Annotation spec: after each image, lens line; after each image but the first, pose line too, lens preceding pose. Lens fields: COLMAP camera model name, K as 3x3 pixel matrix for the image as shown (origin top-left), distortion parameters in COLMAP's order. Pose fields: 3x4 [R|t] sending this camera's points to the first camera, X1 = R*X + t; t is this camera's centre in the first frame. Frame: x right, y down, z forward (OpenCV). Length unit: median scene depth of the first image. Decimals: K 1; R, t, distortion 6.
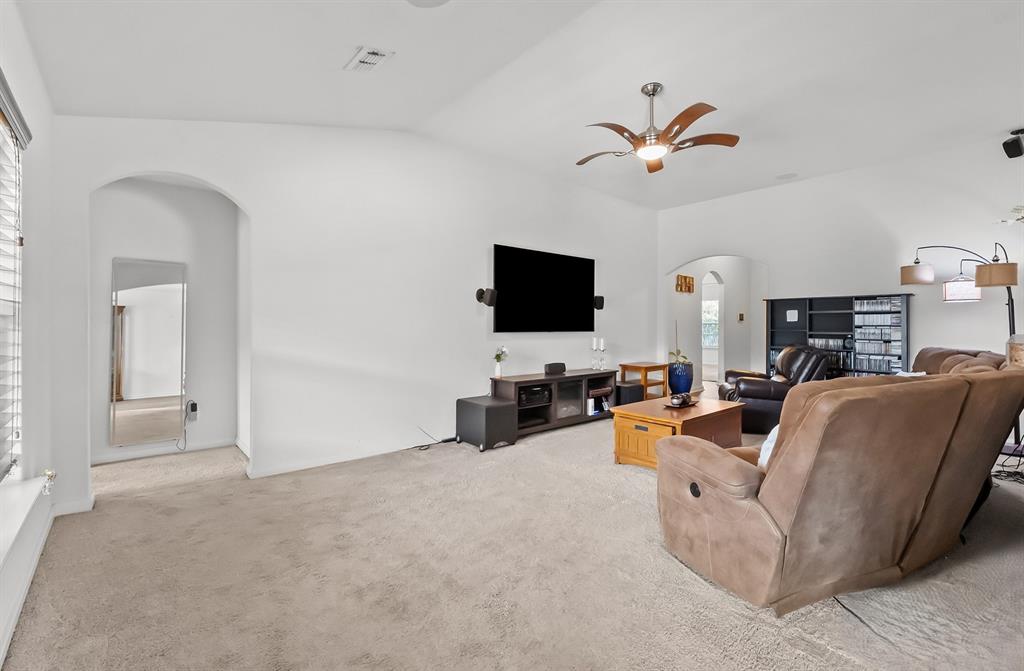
lens RADIAL K [[438.3, 0, 514.9], [0, 438.3, 324.7], [0, 0, 1]] dist [0.000556, 0.000145]
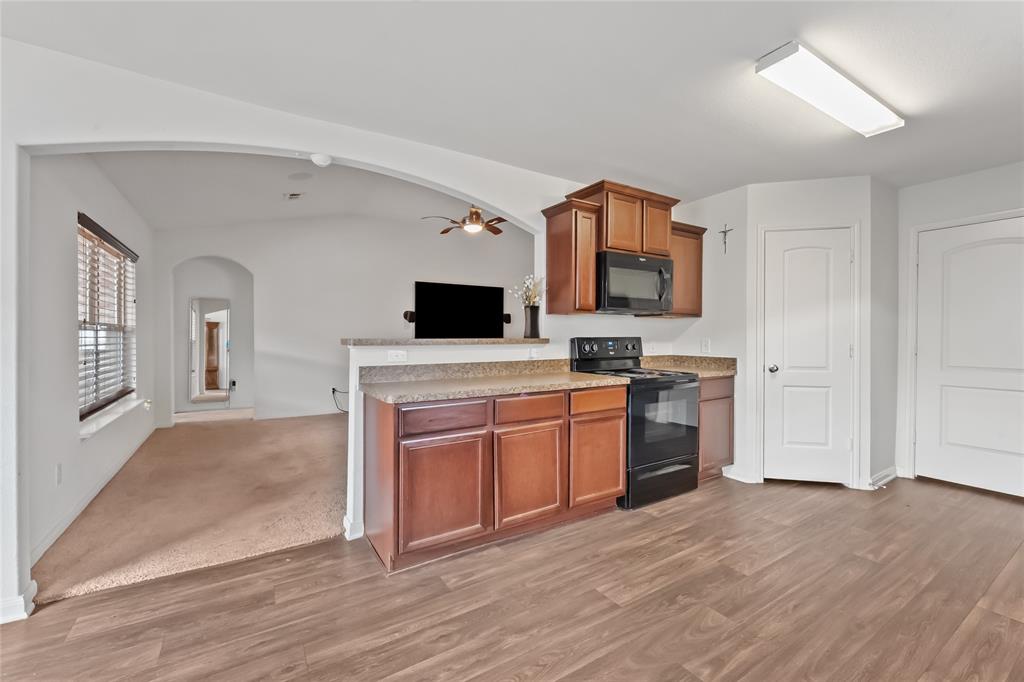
lens RADIAL K [[423.8, 0, 512.3], [0, 423.8, 337.5], [0, 0, 1]] dist [-0.001683, -0.000268]
pose [[0.986278, -0.001254, -0.165089, 0.523488], [0.002212, 0.999982, 0.005624, 0.002210], [0.165078, -0.005912, 0.986263, -0.383879]]
